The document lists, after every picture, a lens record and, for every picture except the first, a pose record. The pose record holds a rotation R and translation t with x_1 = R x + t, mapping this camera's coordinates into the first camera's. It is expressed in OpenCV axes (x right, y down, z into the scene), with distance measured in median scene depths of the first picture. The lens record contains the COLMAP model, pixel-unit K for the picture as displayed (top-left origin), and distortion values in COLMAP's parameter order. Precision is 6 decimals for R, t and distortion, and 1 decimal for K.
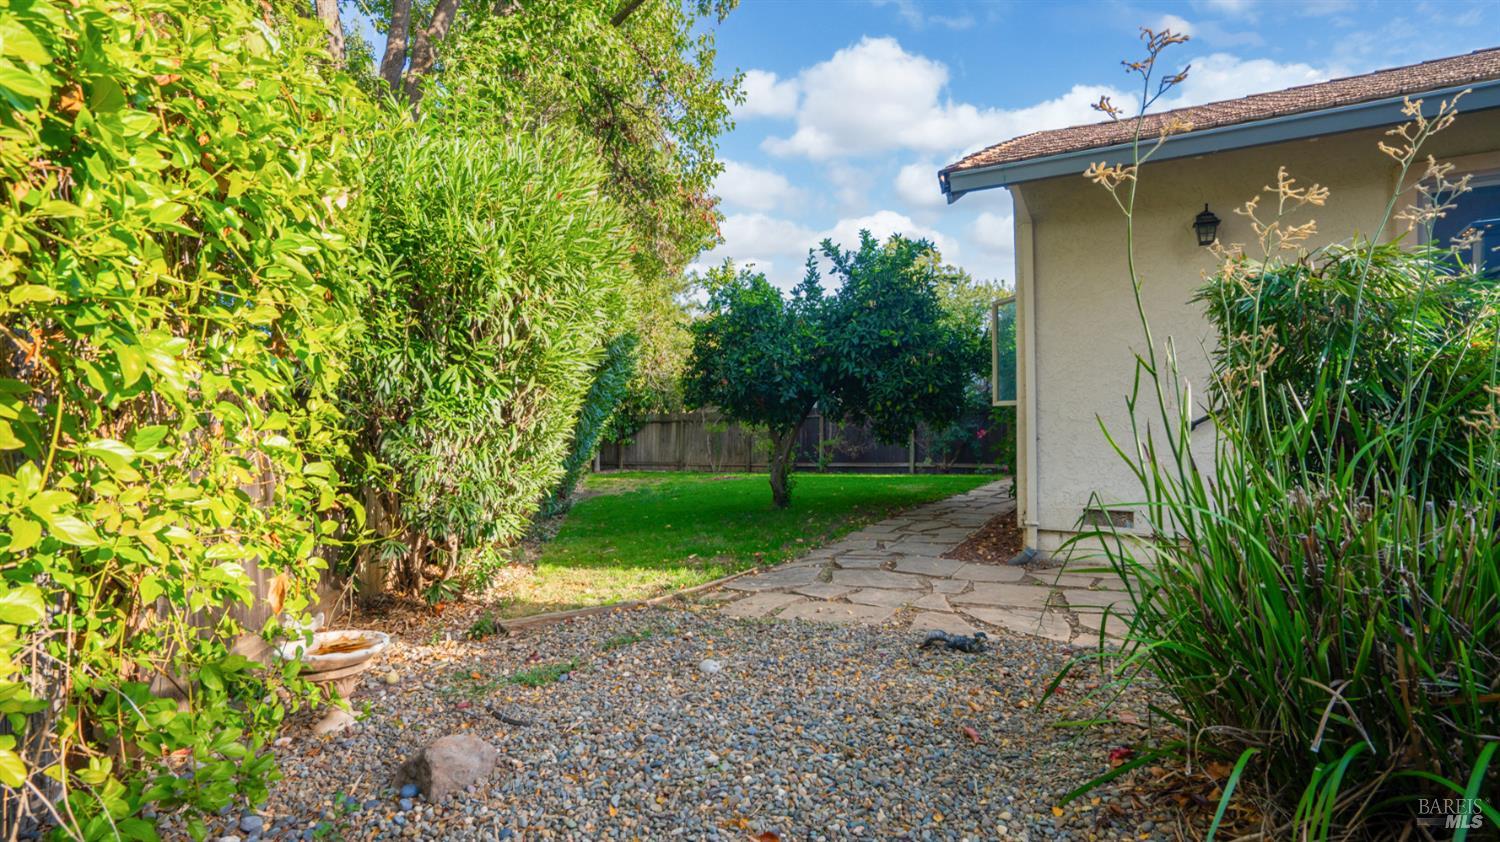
lens RADIAL K [[690.2, 0, 750.4], [0, 690.2, 407.4], [0, 0, 1]] dist [-0.000066, 0.001021]
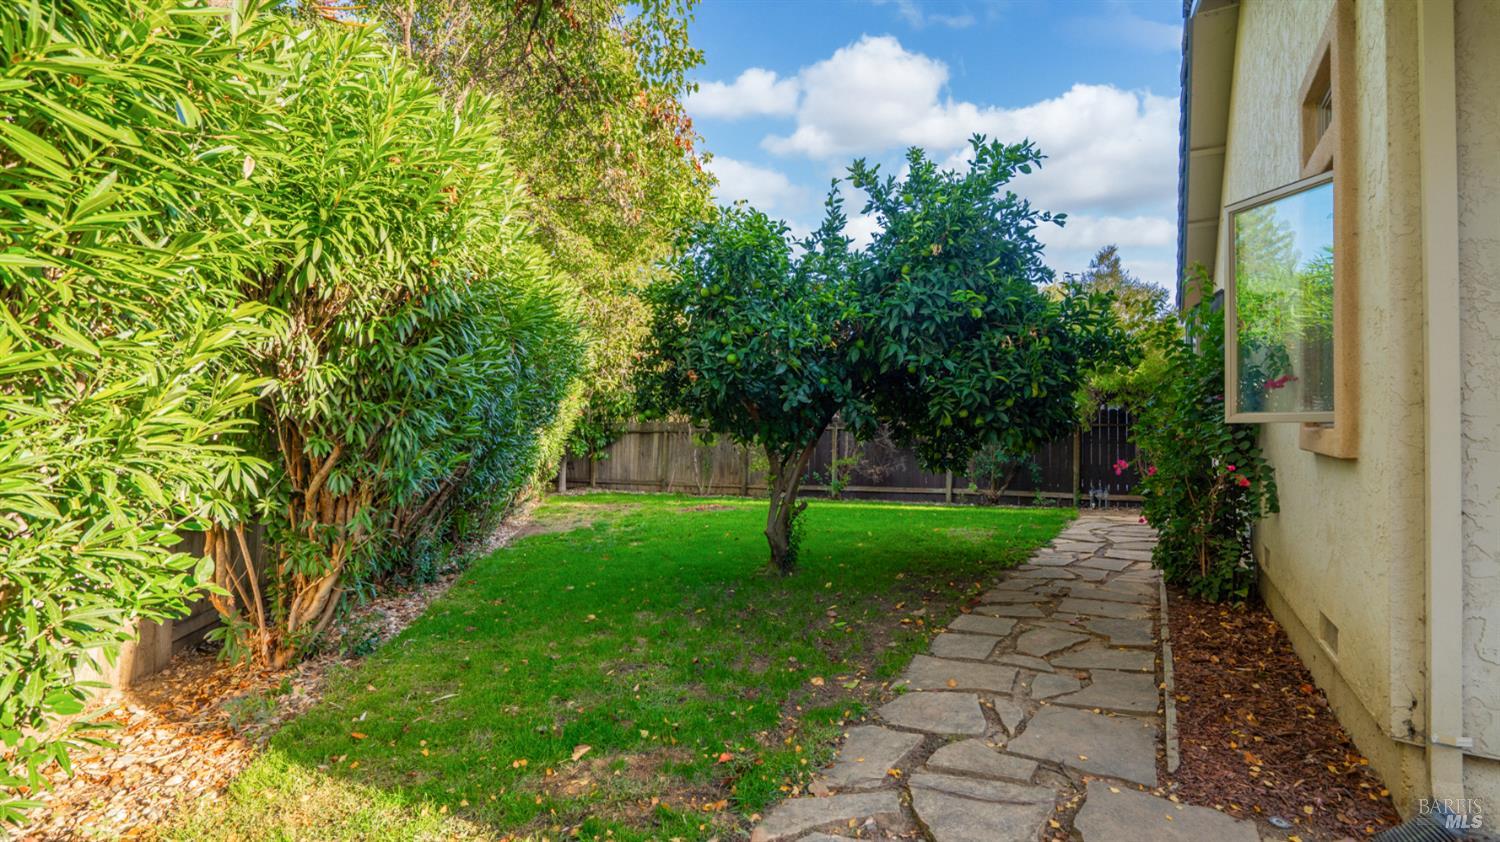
lens RADIAL K [[690.2, 0, 750.4], [0, 690.2, 407.4], [0, 0, 1]] dist [-0.000066, 0.001021]
pose [[0.999917, 0.011780, -0.005309, 0.015061], [-0.011842, 0.999861, -0.011752, -0.001726], [0.005170, 0.011814, 0.999917, 0.341074]]
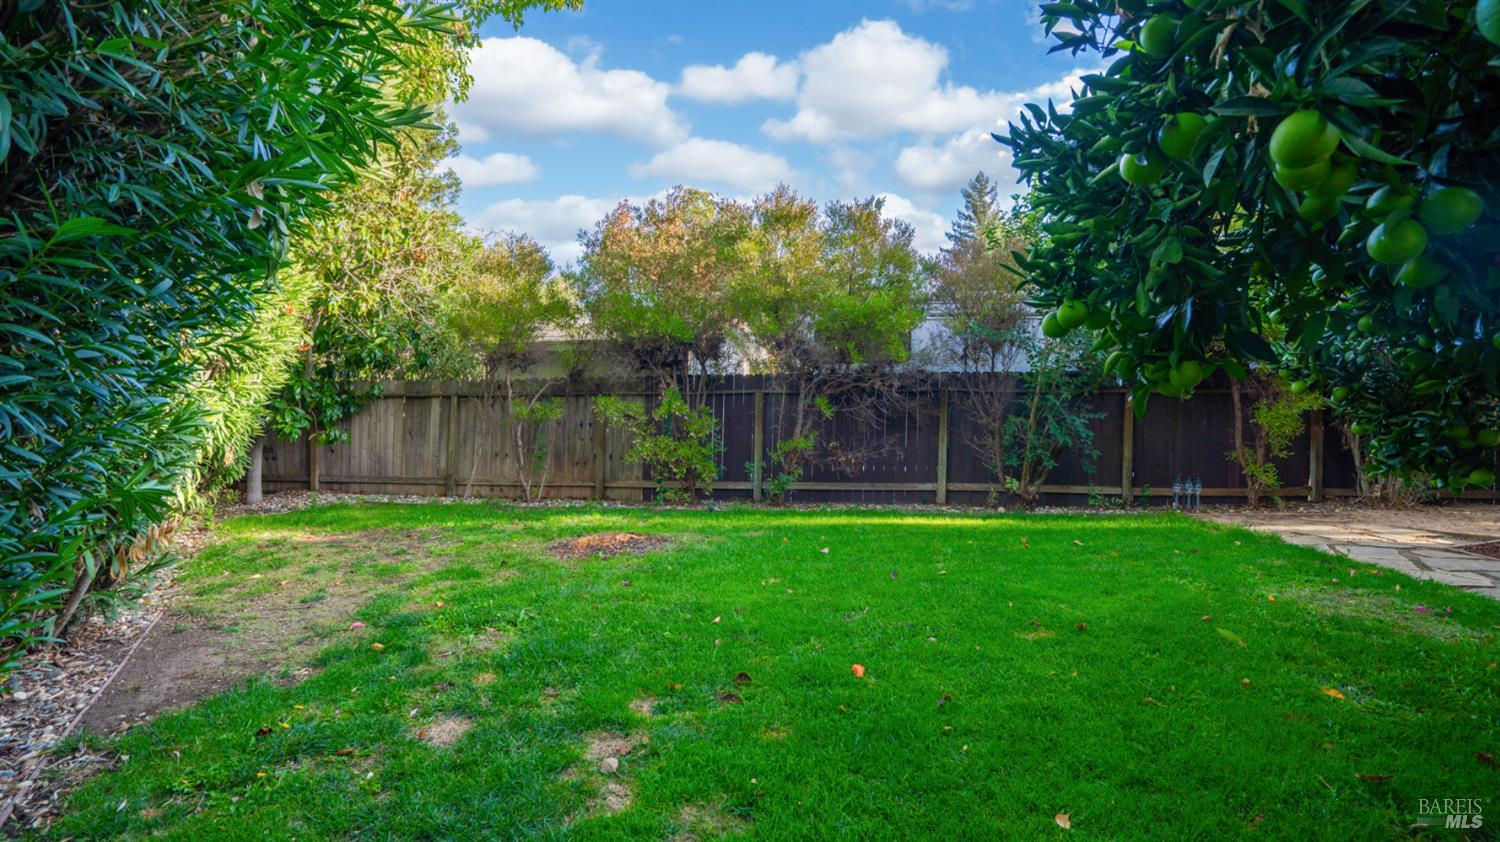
lens RADIAL K [[684.9, 0, 711.5], [0, 684.9, 413.6], [0, 0, 1]] dist [-0.000401, 0.000154]
pose [[0.946356, 0.017266, 0.322665, -0.166344], [-0.025599, 0.999439, 0.021602, 0.035101], [-0.322111, -0.028703, 0.946267, 0.950181]]
